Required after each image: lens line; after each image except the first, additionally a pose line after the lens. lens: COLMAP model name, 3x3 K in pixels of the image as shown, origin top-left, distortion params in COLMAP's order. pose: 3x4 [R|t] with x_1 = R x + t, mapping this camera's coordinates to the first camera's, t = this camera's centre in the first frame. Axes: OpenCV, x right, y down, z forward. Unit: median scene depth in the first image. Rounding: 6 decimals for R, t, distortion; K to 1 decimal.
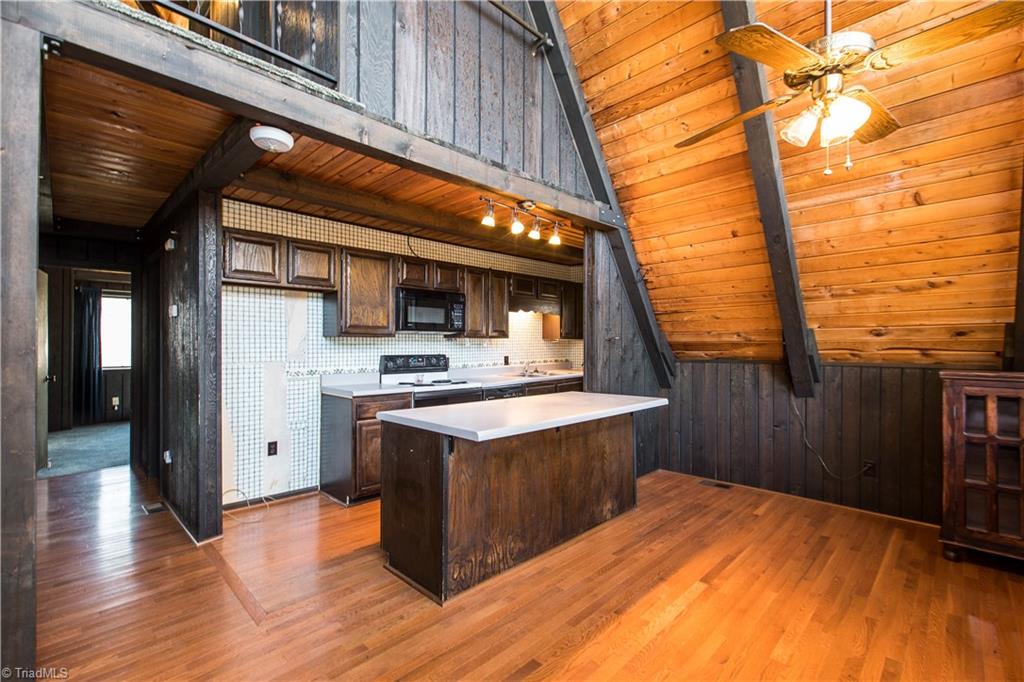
lens RADIAL K [[459.7, 0, 530.9], [0, 459.7, 342.3], [0, 0, 1]] dist [0.000231, -0.000289]
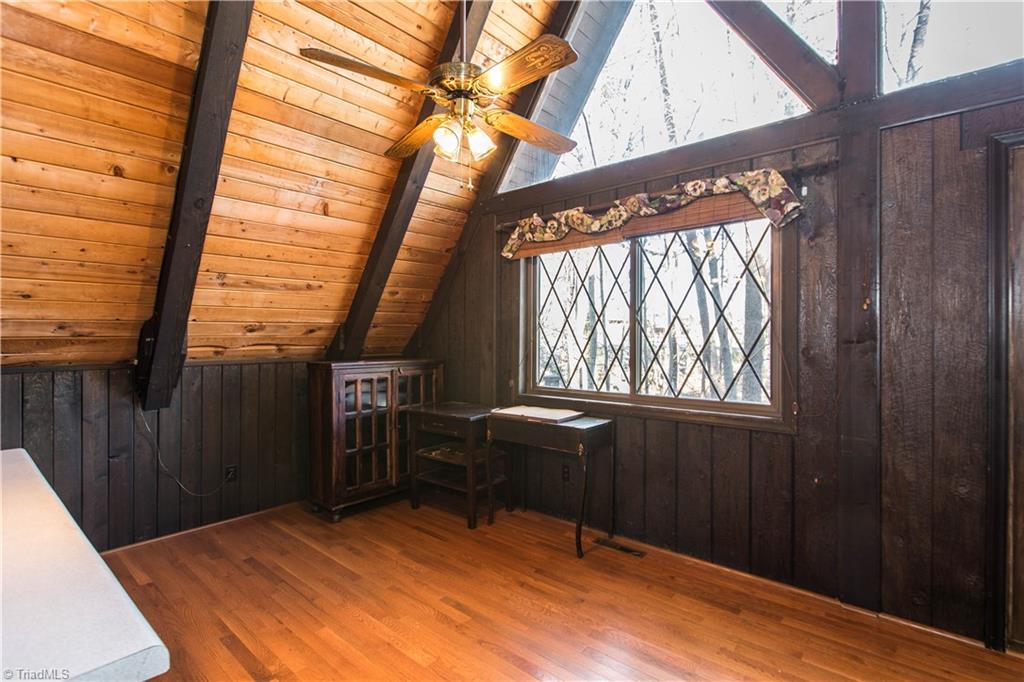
lens RADIAL K [[478.3, 0, 512.1], [0, 478.3, 341.0], [0, 0, 1]] dist [-0.011429, -0.000192]
pose [[-0.064306, -0.004119, 0.997922, -0.293848], [0.000601, 0.999991, 0.004166, 0.001596], [-0.997930, 0.000868, -0.064303, 0.543175]]
